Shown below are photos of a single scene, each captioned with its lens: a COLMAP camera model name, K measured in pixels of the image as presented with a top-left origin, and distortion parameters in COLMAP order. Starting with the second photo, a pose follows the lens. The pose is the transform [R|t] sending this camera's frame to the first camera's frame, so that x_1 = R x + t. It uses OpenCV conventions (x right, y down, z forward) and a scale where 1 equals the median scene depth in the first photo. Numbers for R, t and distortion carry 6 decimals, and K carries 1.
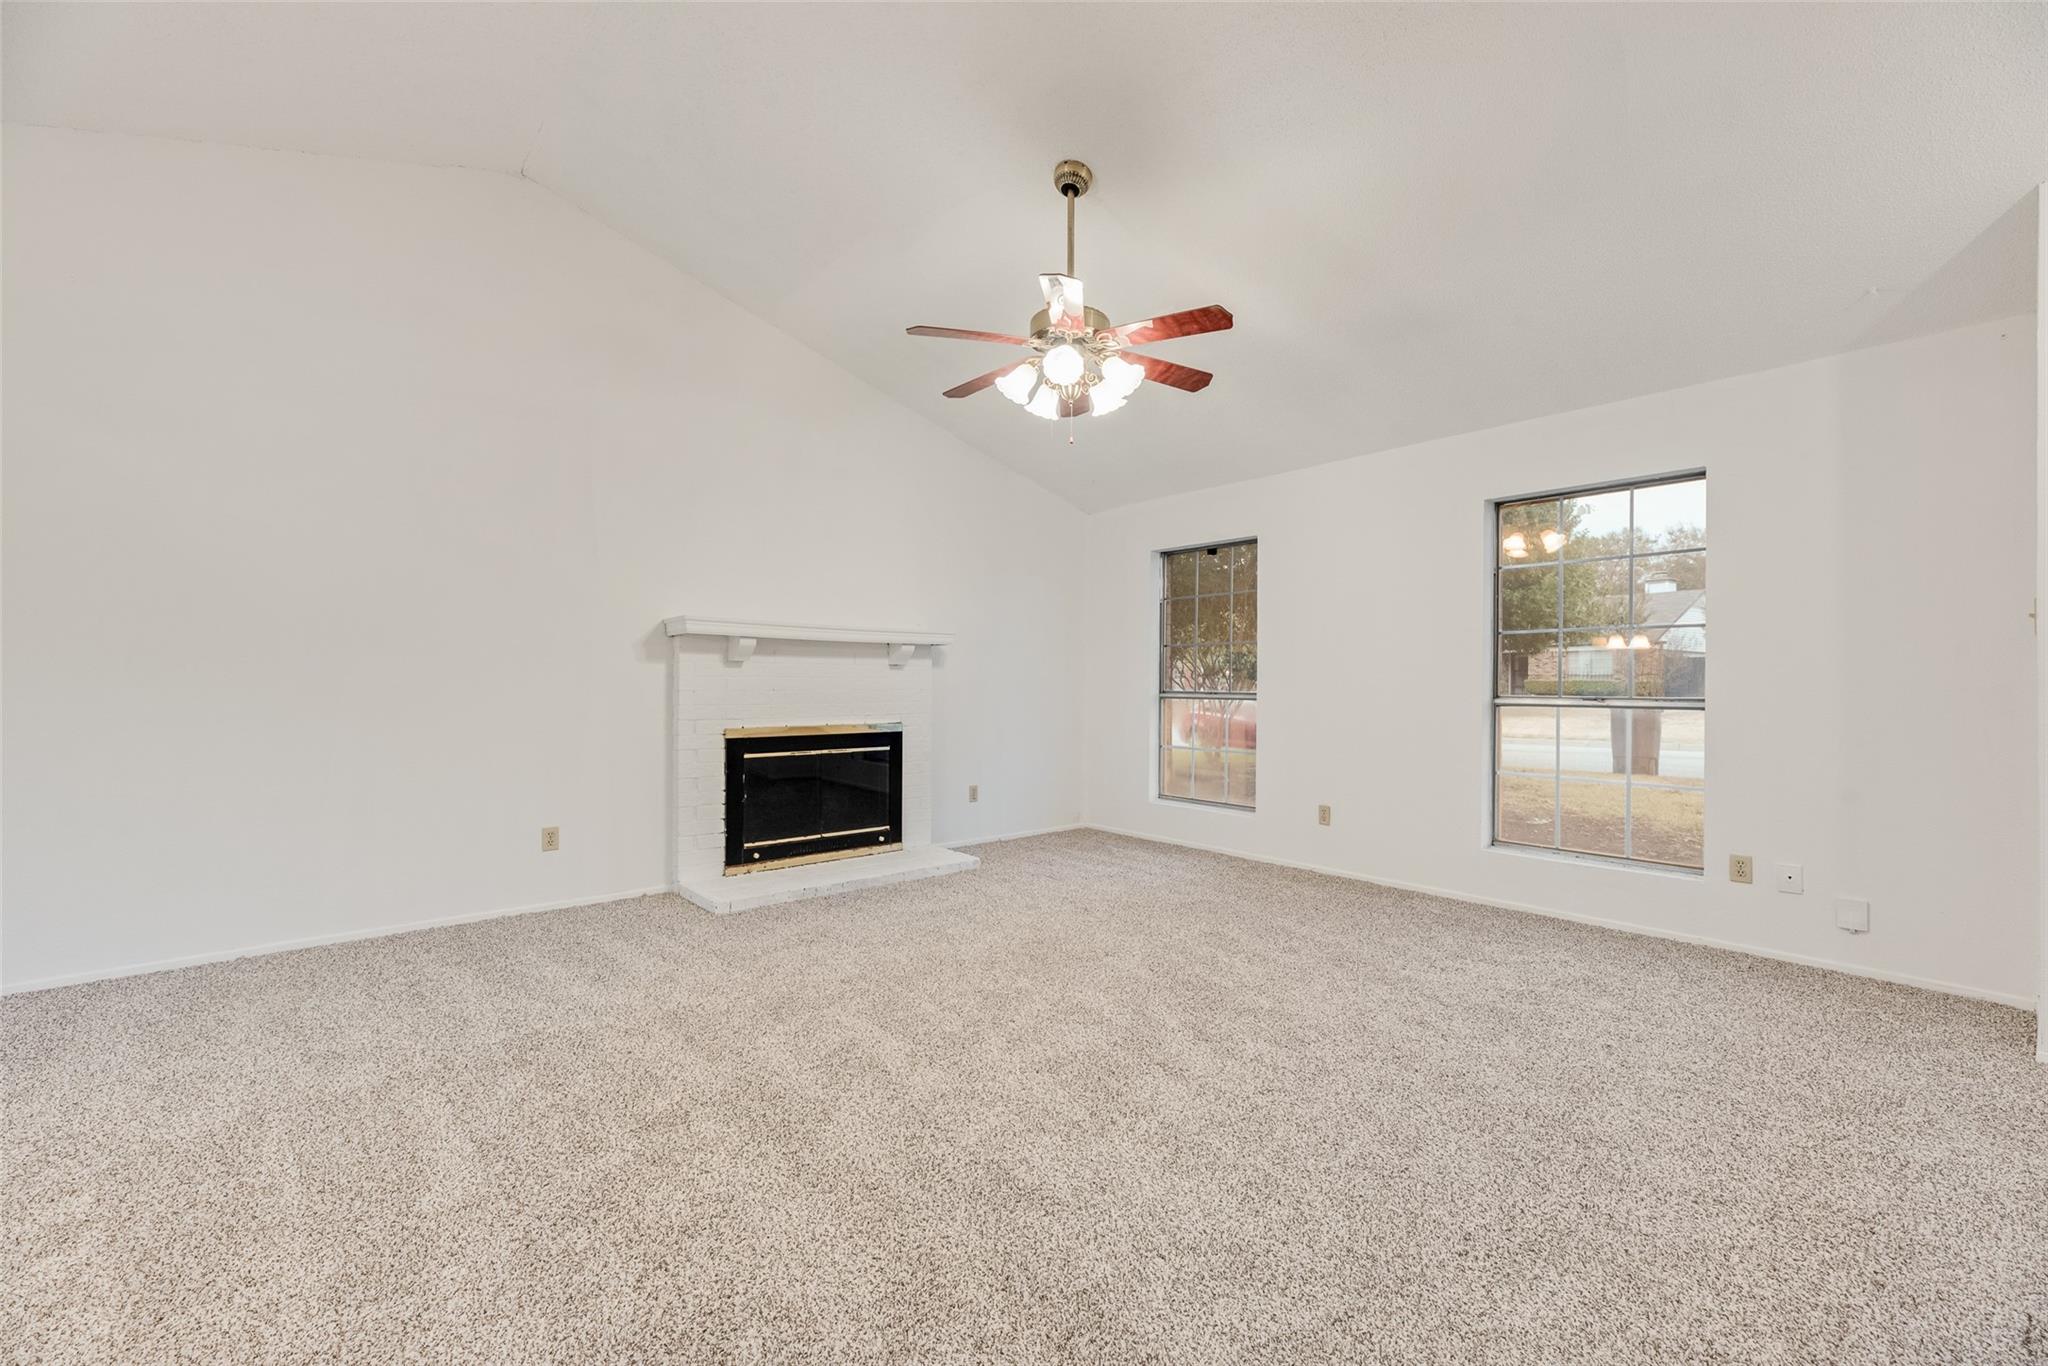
lens RADIAL K [[823.5, 0, 1025.1], [0, 823.5, 692.8], [0, 0, 1]] dist [0.002493, 0.000089]
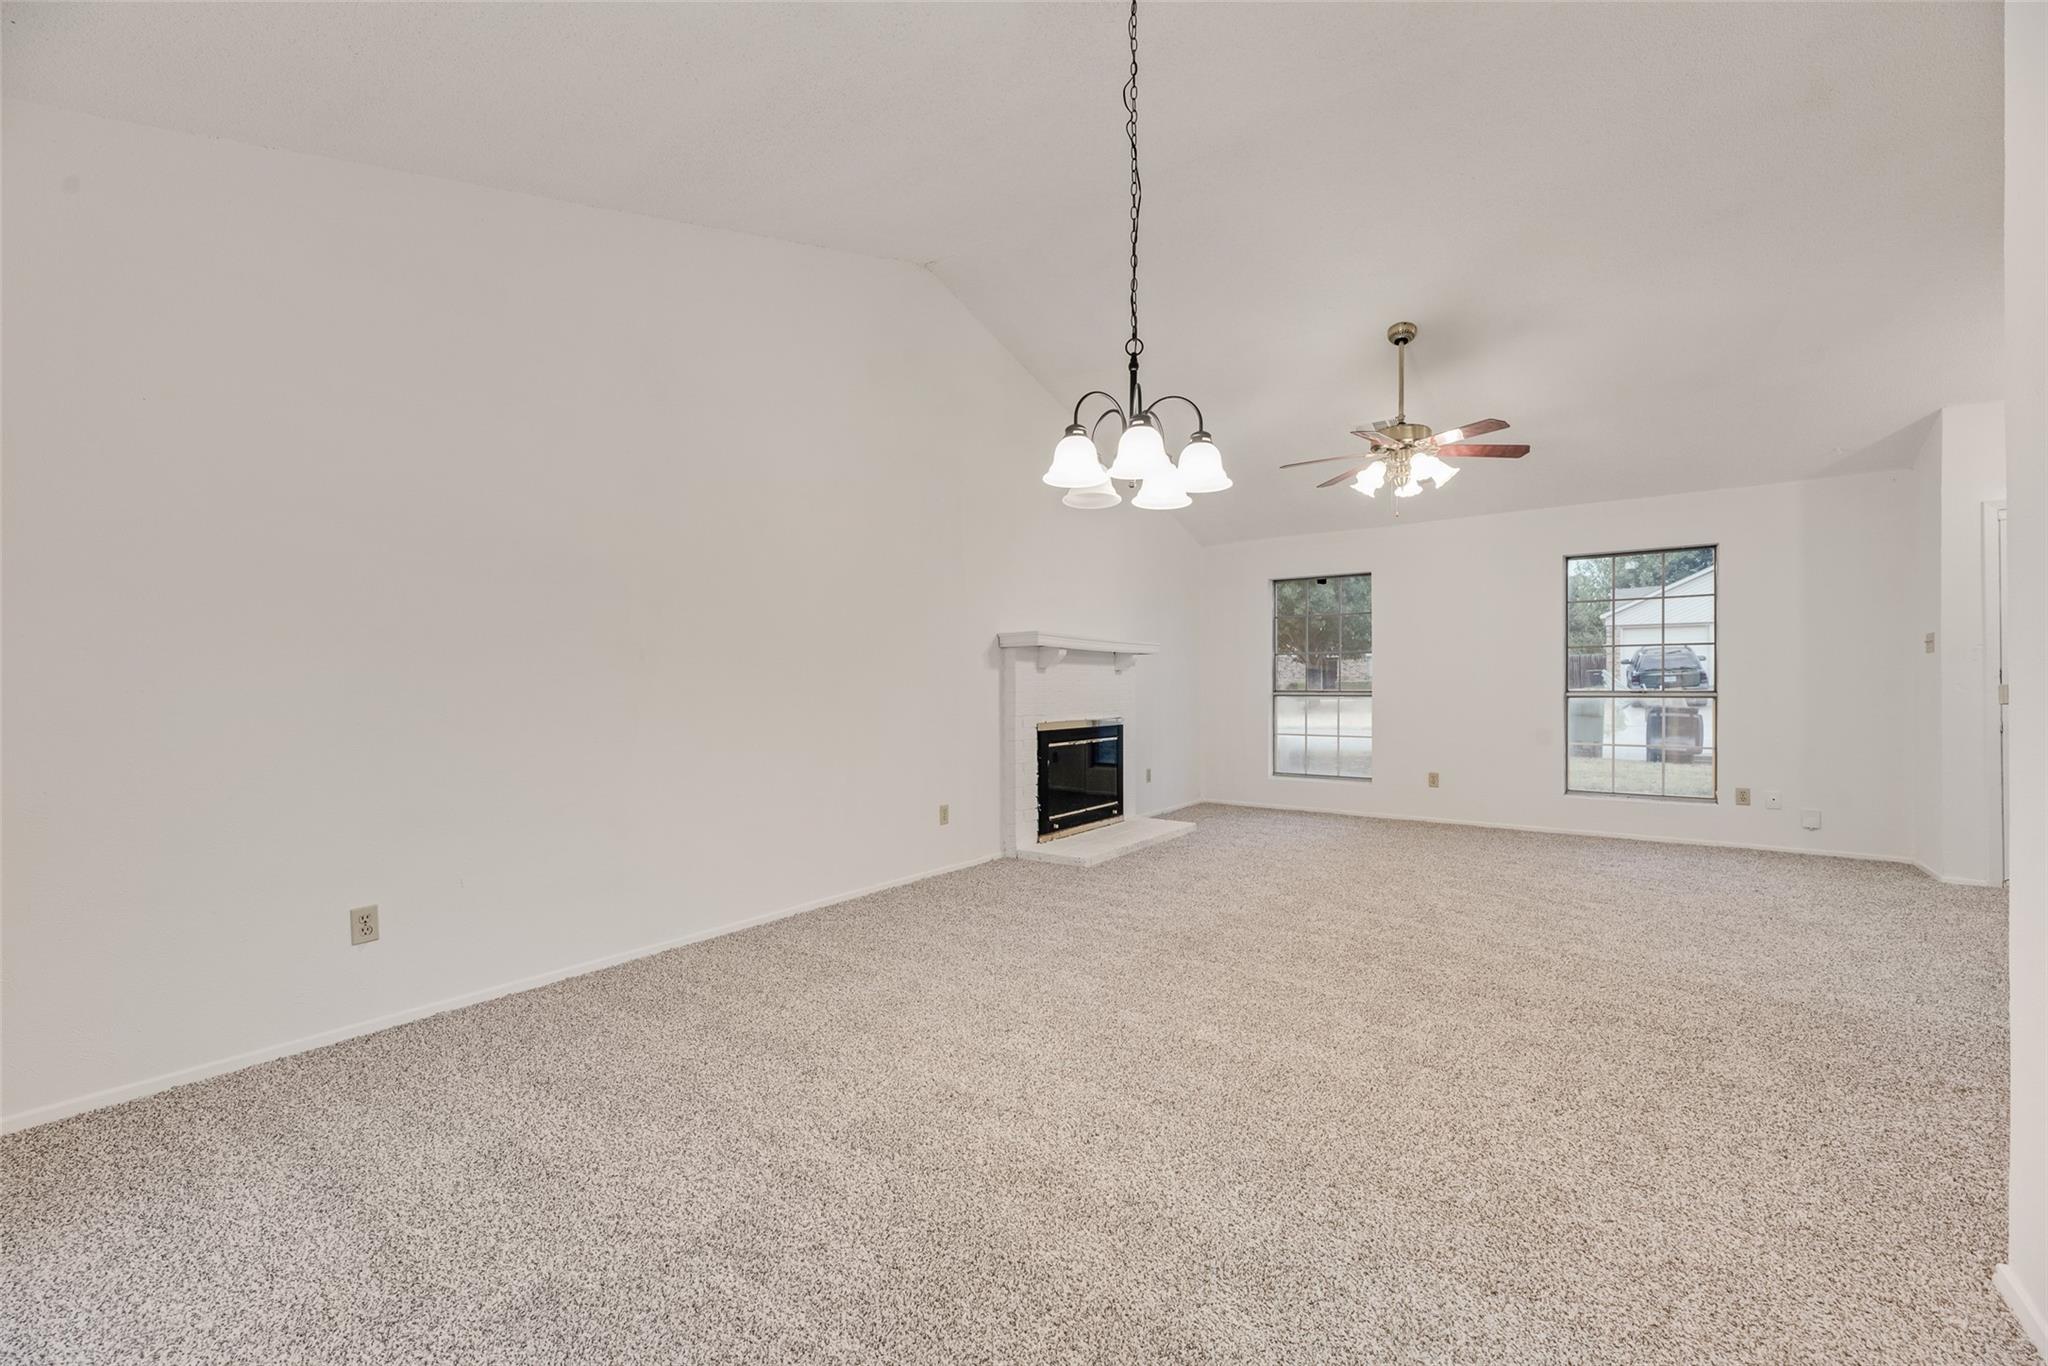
lens RADIAL K [[820.7, 0, 1024.8], [0, 820.7, 697.6], [0, 0, 1]] dist [0.001401, 0.000218]
pose [[0.974023, -0.010489, 0.226208, -0.656855], [0.010362, 0.999945, 0.001748, 0.003723], [-0.226213, 0.000642, 0.974078, -0.182394]]
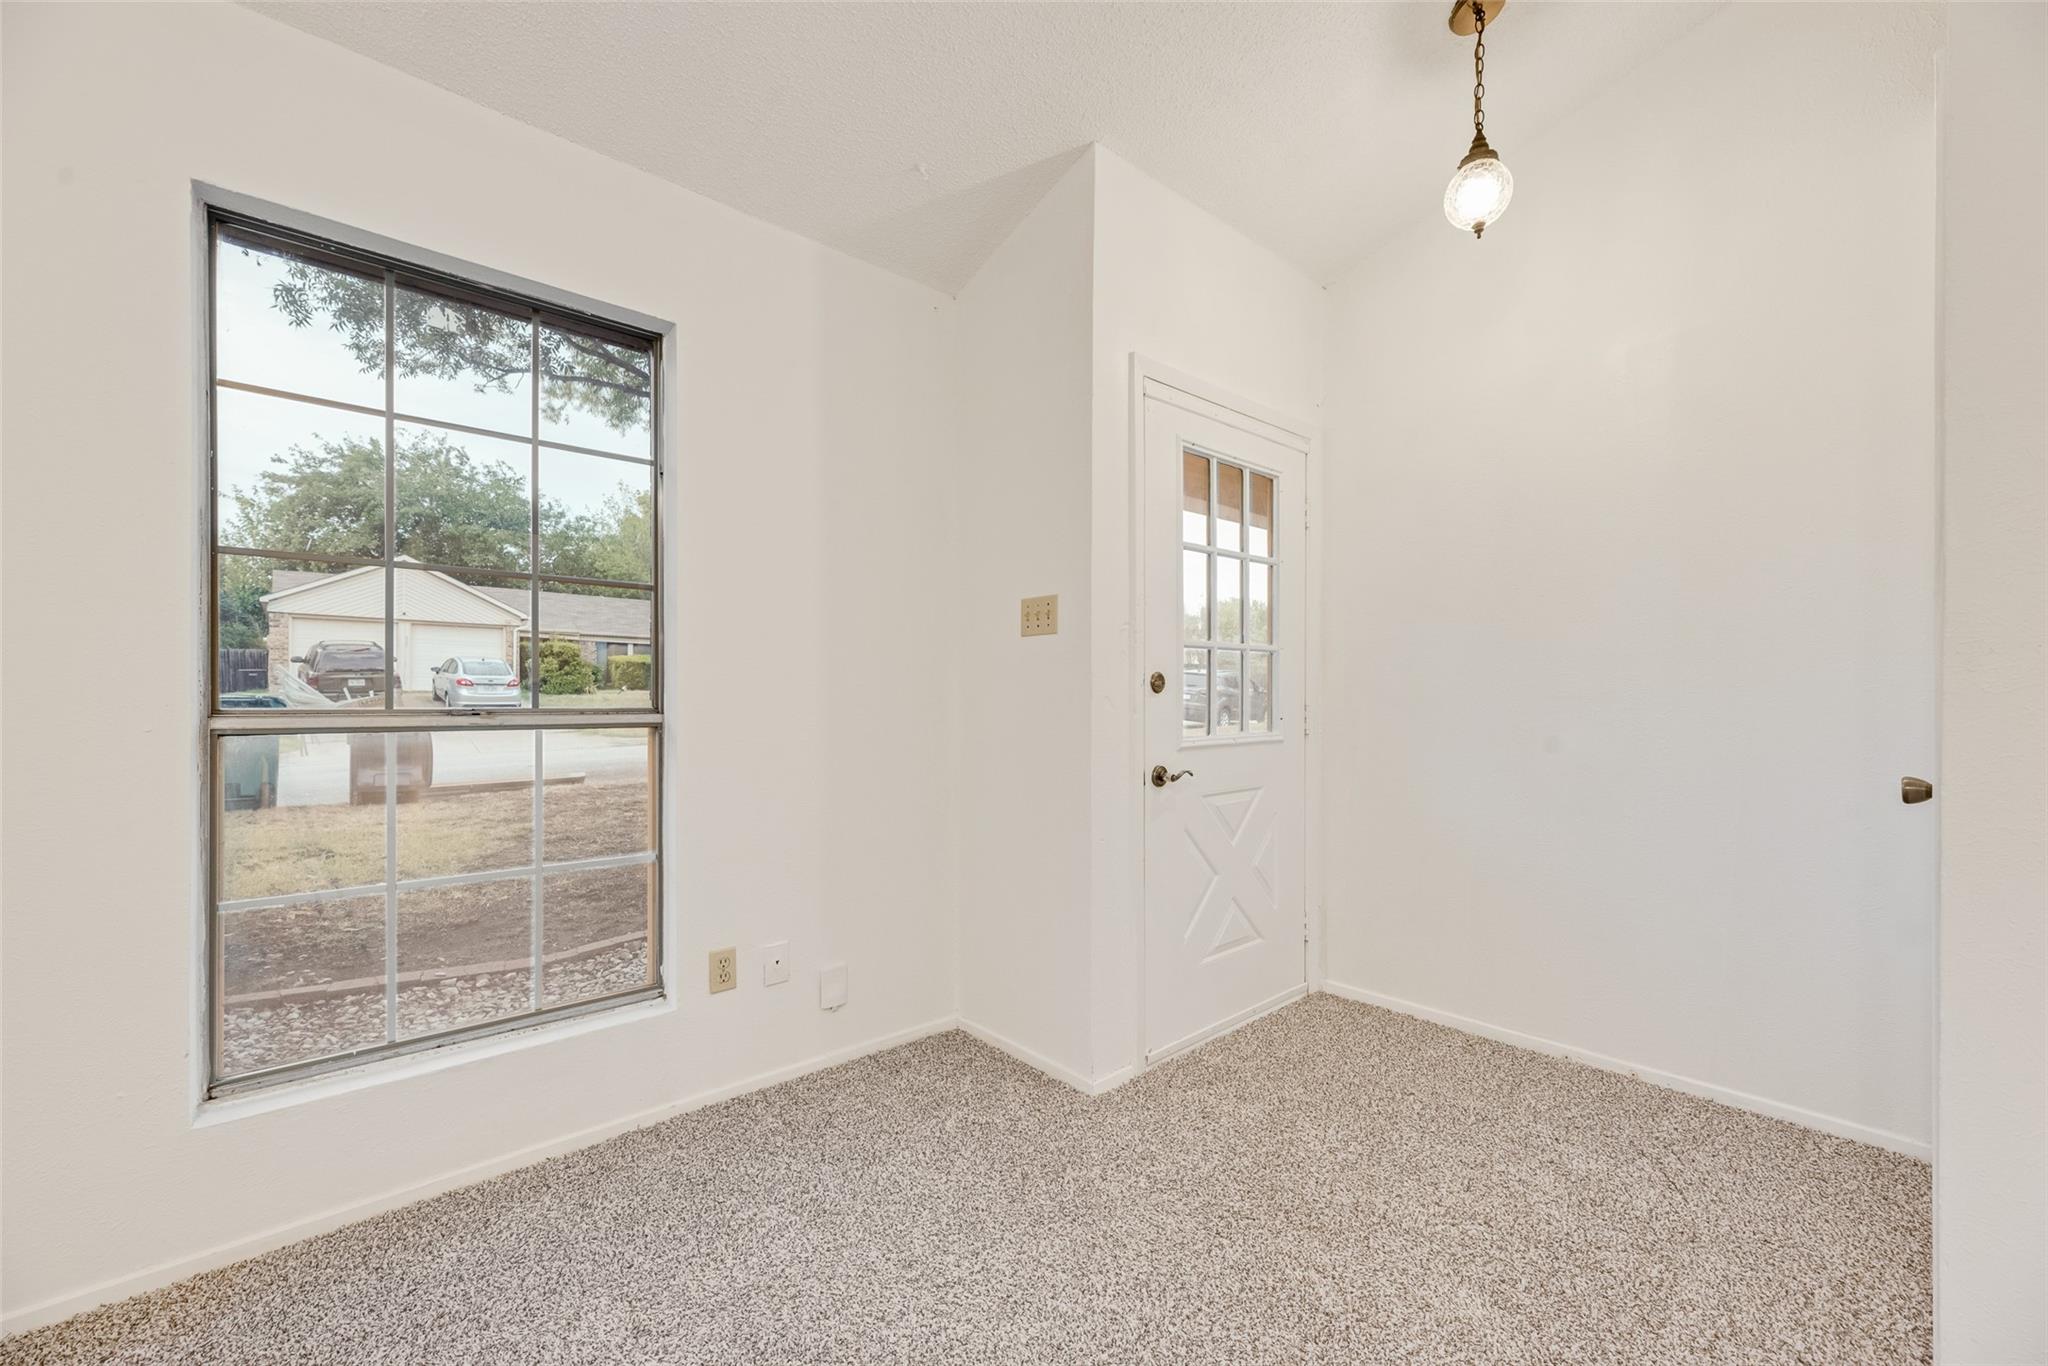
lens RADIAL K [[823.5, 0, 1025.1], [0, 823.5, 692.8], [0, 0, 1]] dist [0.002493, 0.000089]
pose [[-0.020797, -0.002374, 0.999781, 0.171328], [0.004548, 0.999987, 0.002469, -0.003266], [-0.999773, 0.004598, -0.020786, 0.604820]]
